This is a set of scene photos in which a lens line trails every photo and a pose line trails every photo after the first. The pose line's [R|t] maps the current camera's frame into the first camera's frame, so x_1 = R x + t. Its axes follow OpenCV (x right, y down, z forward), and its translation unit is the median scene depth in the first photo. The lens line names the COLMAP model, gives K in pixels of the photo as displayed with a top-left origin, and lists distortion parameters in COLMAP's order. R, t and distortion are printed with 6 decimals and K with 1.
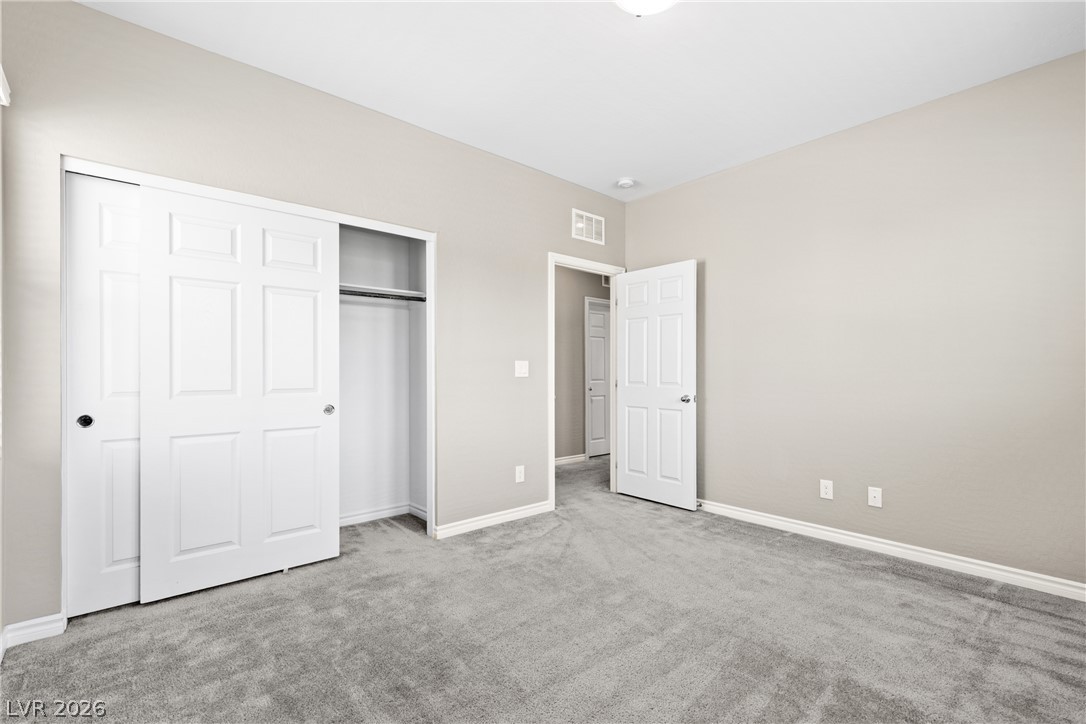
lens RADIAL K [[492.2, 0, 543.5], [0, 492.2, 370.2], [0, 0, 1]] dist [0.014227, -0.002512]
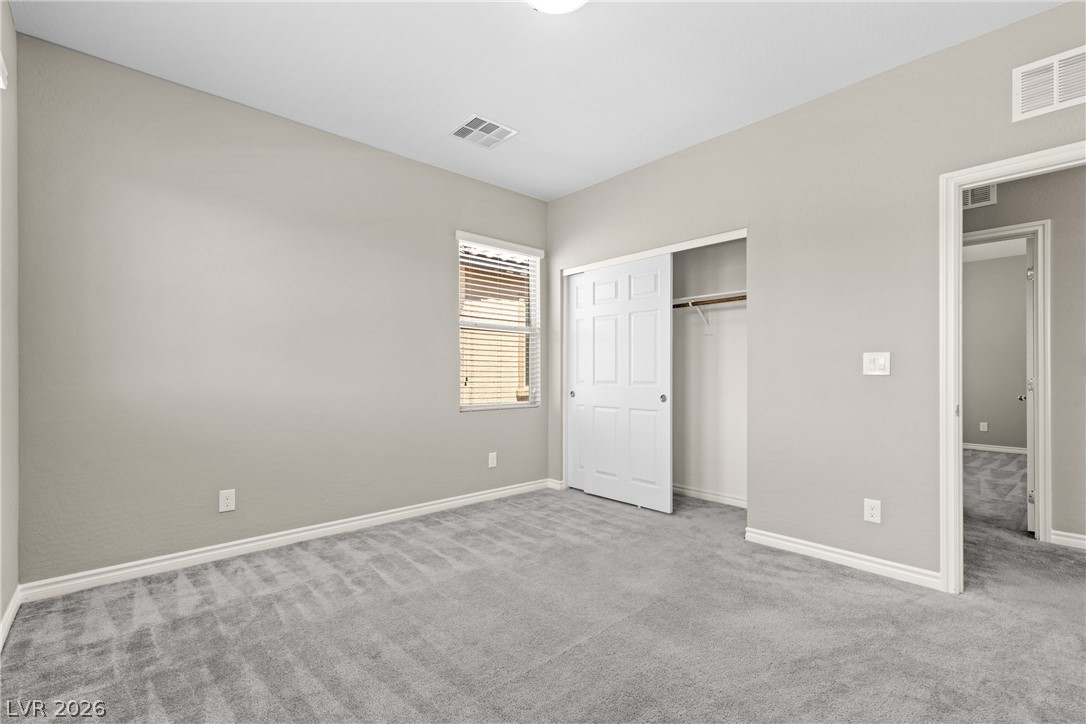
lens RADIAL K [[492.2, 0, 547.1], [0, 492.2, 364.8], [0, 0, 1]] dist [0.014227, -0.002512]
pose [[0.009849, -0.012252, -0.999876, 0.853234], [0.010284, 0.999873, -0.012150, 0.003043], [0.999899, -0.010163, 0.009974, 0.664581]]
